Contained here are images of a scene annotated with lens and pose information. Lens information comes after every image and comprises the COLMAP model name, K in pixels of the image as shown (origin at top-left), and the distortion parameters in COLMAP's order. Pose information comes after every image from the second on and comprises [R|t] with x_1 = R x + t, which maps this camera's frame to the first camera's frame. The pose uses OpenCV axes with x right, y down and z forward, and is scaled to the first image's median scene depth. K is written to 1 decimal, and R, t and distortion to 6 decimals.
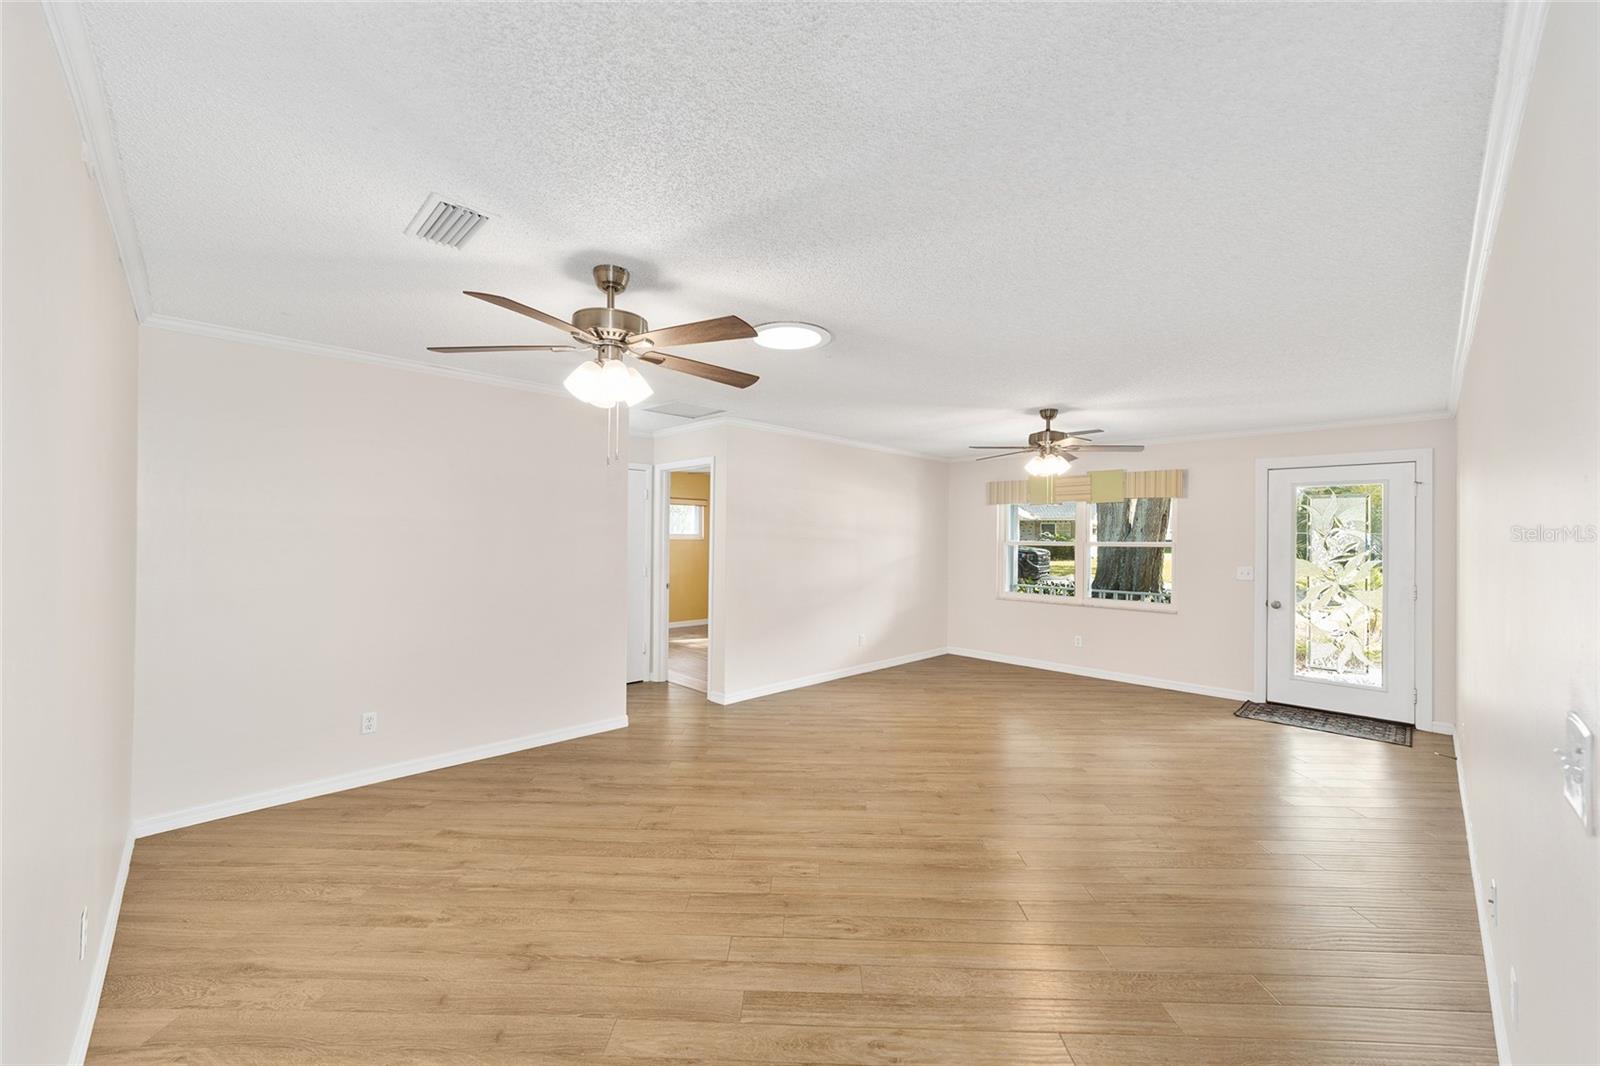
lens RADIAL K [[614.3, 0, 797.5], [0, 614.3, 533.2], [0, 0, 1]] dist [-0.016061, 0.009176]
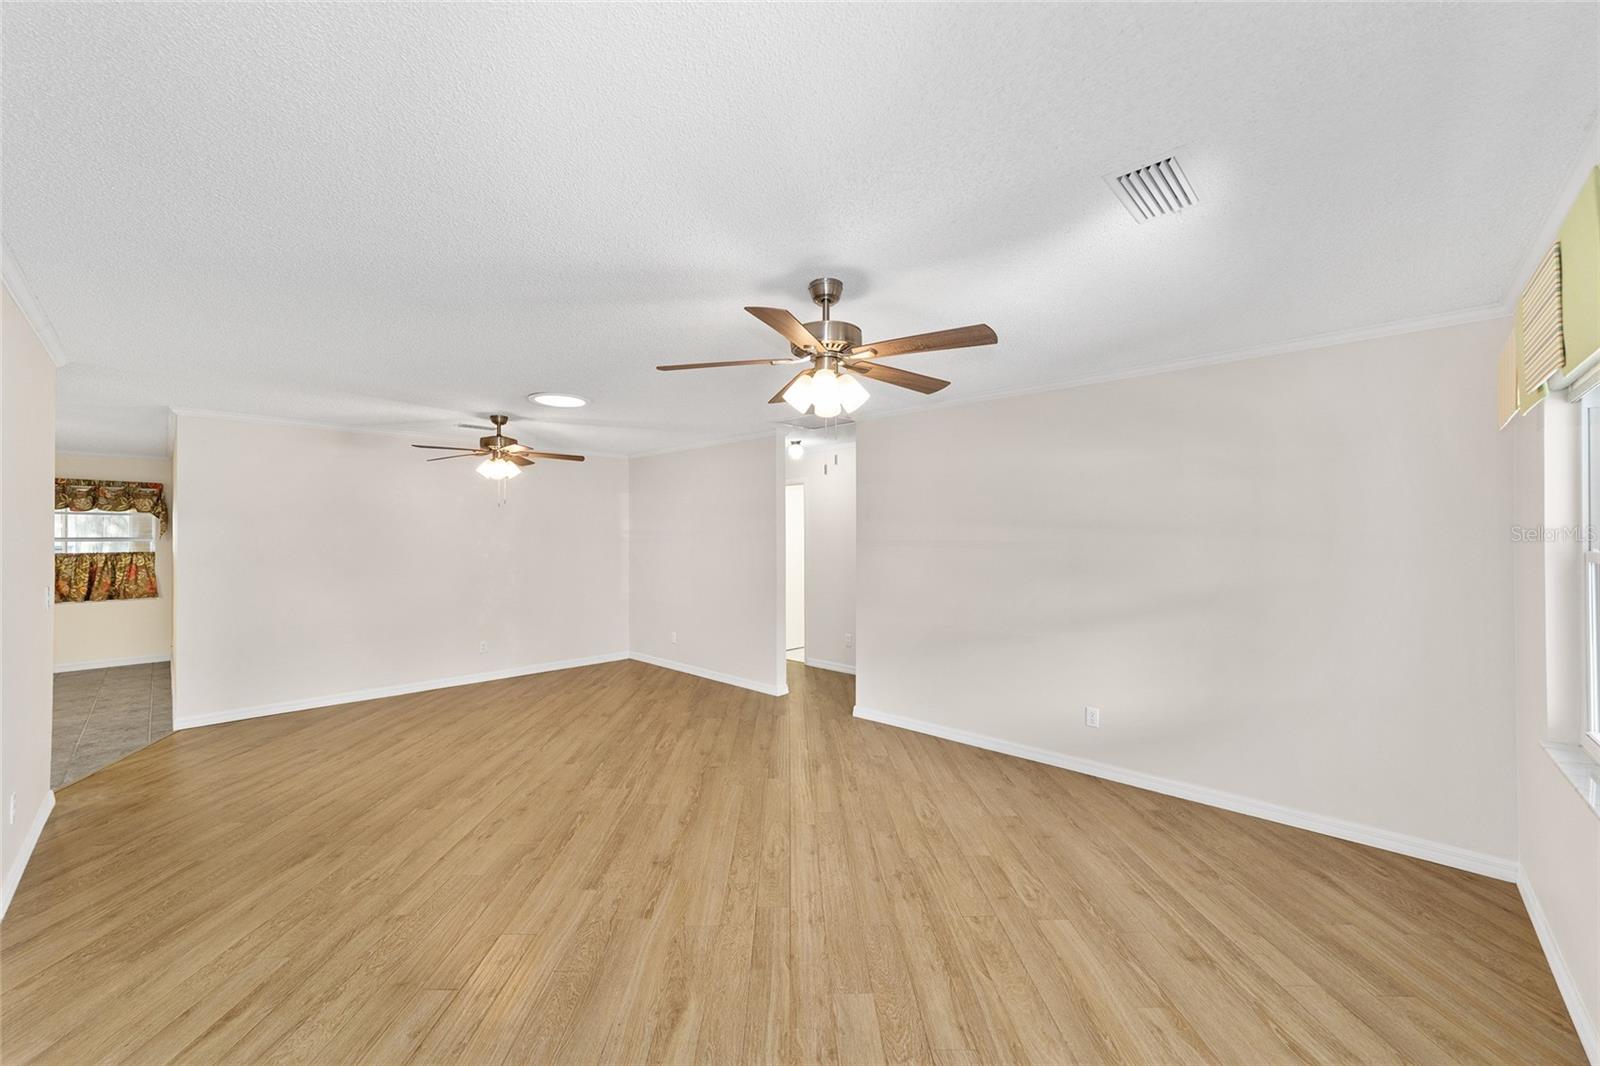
lens RADIAL K [[612.3, 0, 792.8], [0, 612.3, 532.6], [0, 0, 1]] dist [-0.017970, 0.009768]
pose [[0.027930, -0.019427, -0.999421, 1.139091], [0.010518, 0.999761, -0.019140, 0.017720], [0.999555, -0.009977, 0.028128, 1.207245]]
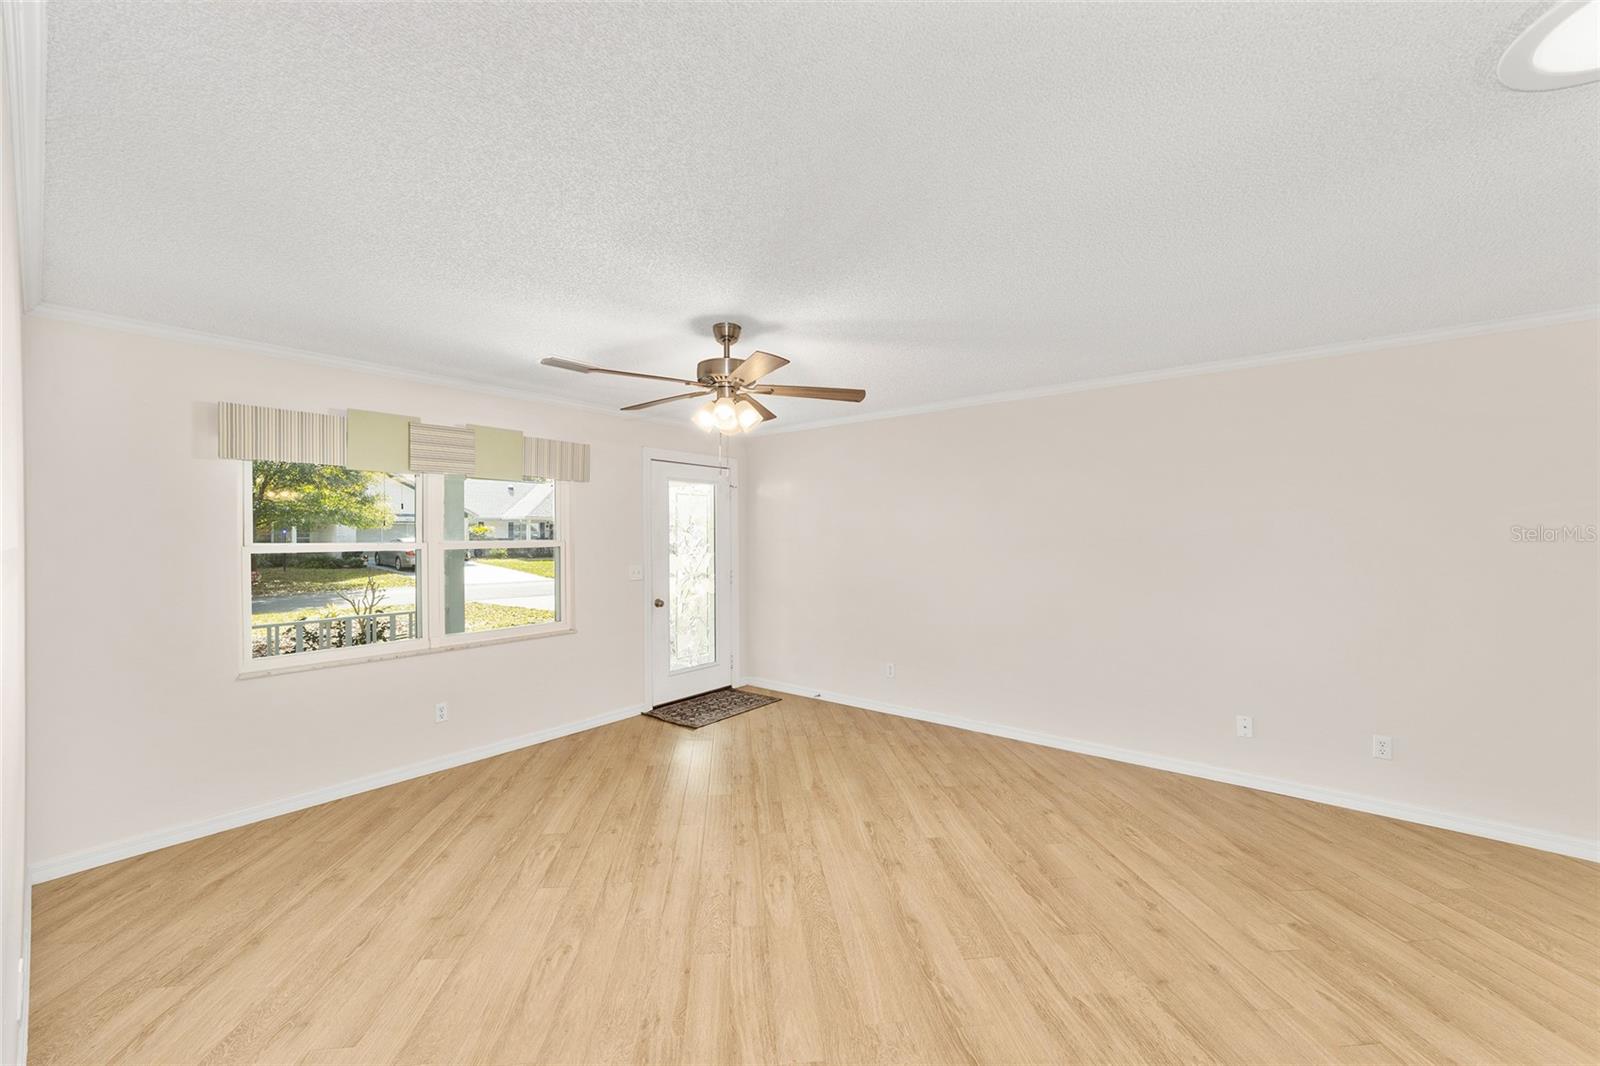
lens RADIAL K [[614.3, 0, 797.5], [0, 614.3, 533.2], [0, 0, 1]] dist [-0.016061, 0.009176]
pose [[-0.123482, -0.006637, 0.992325, -0.263644], [-0.005969, 0.999965, 0.005945, 0.003760], [-0.992329, -0.005189, -0.123517, 1.267200]]
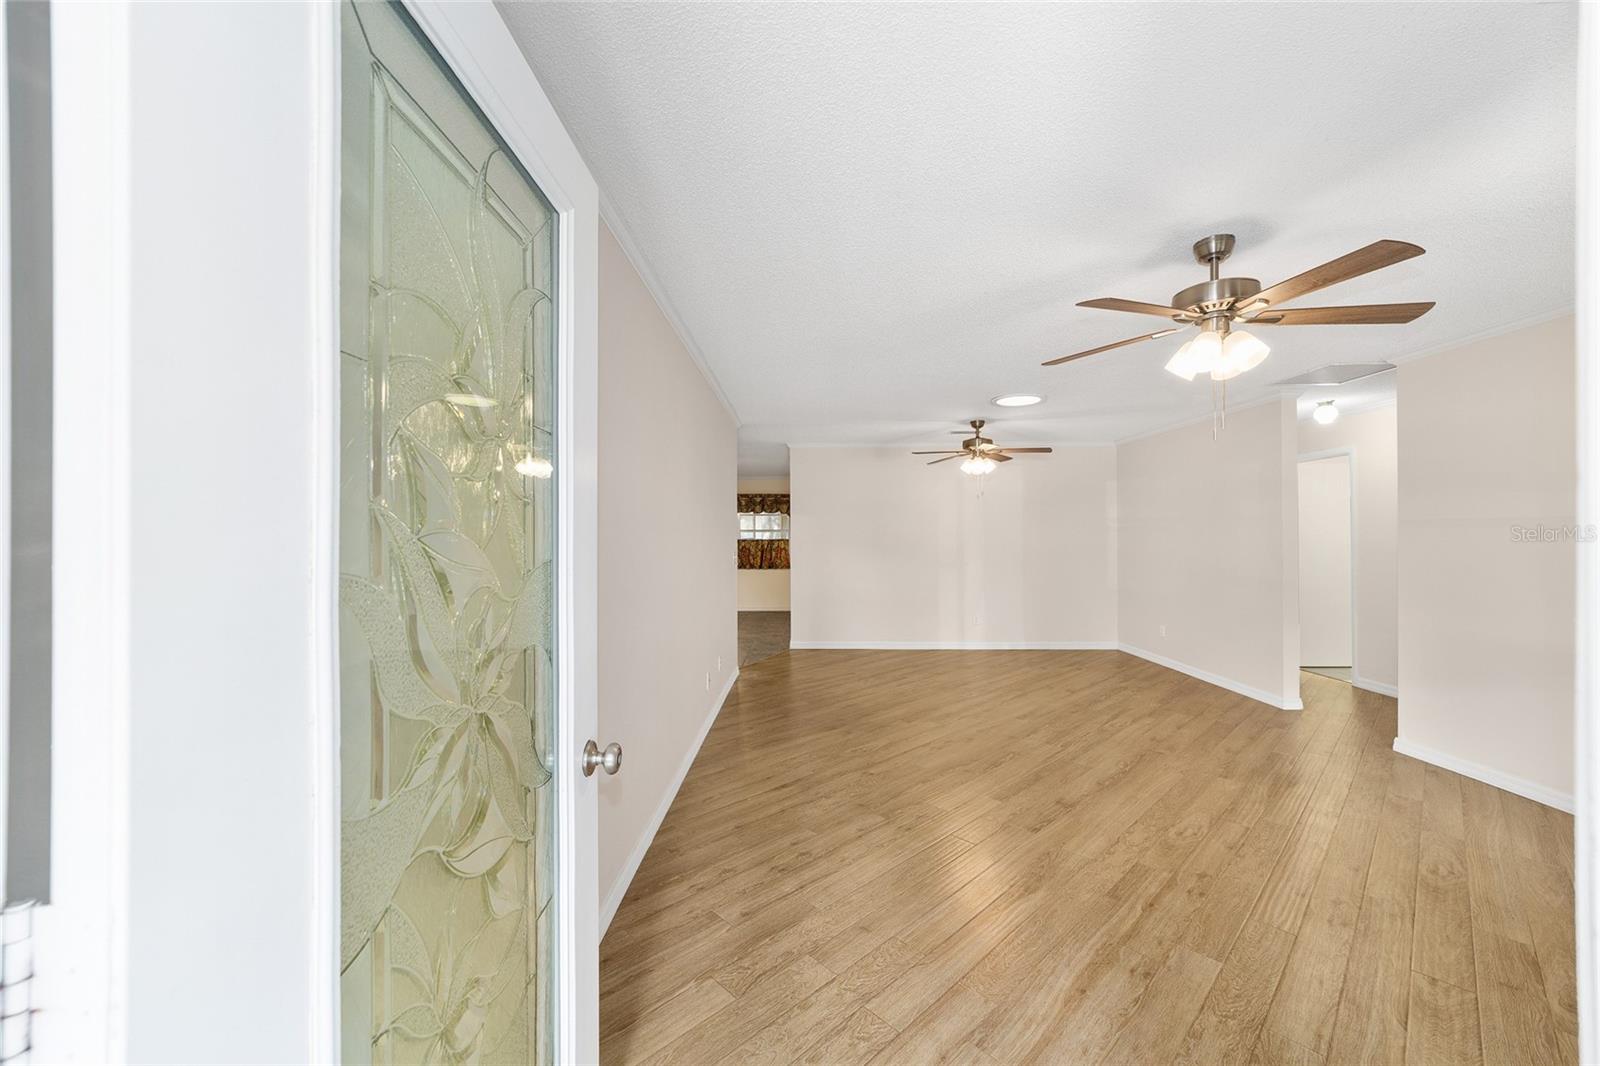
lens RADIAL K [[614.3, 0, 797.5], [0, 614.3, 533.2], [0, 0, 1]] dist [-0.016061, 0.009176]
pose [[-0.711355, -0.013438, -0.702704, 1.229664], [0.000217, 0.999813, -0.019338, 0.049745], [0.702833, -0.013909, -0.711219, 1.397536]]
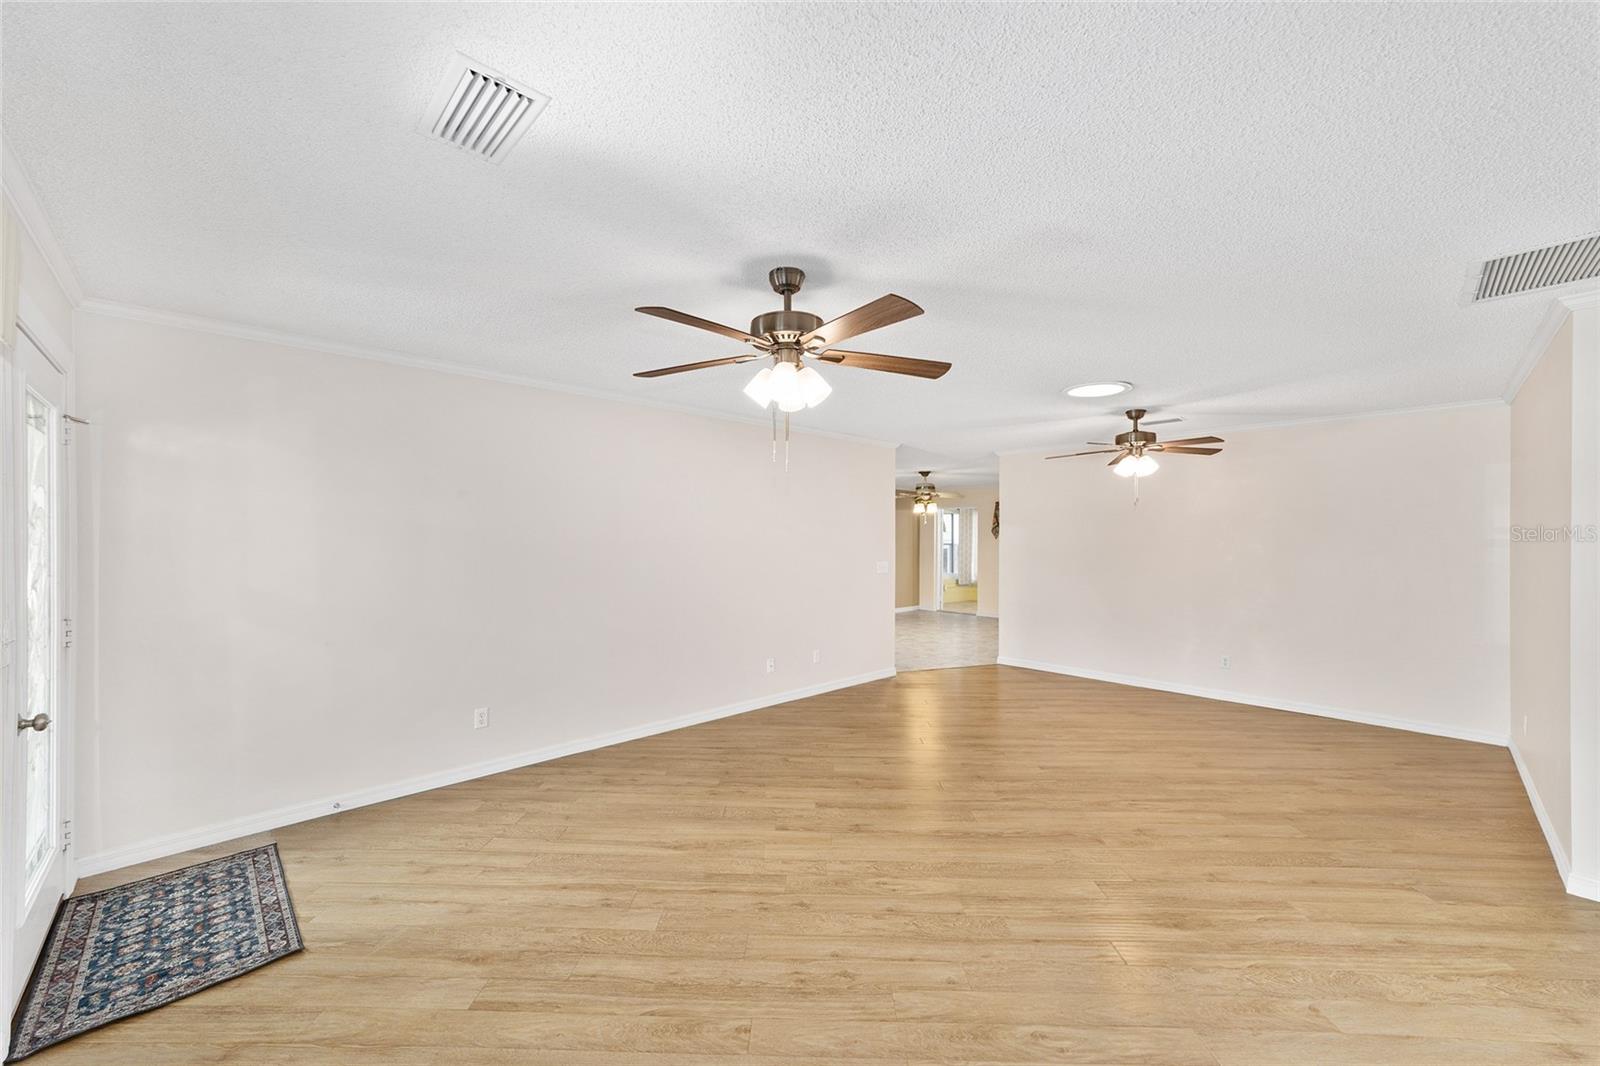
lens RADIAL K [[614.3, 0, 797.5], [0, 614.3, 533.2], [0, 0, 1]] dist [-0.016061, 0.009176]
pose [[-0.999895, -0.014417, 0.001529, 0.499908], [-0.014440, 0.999770, -0.015863, 0.017462], [-0.001300, -0.015884, -0.999873, 1.873320]]
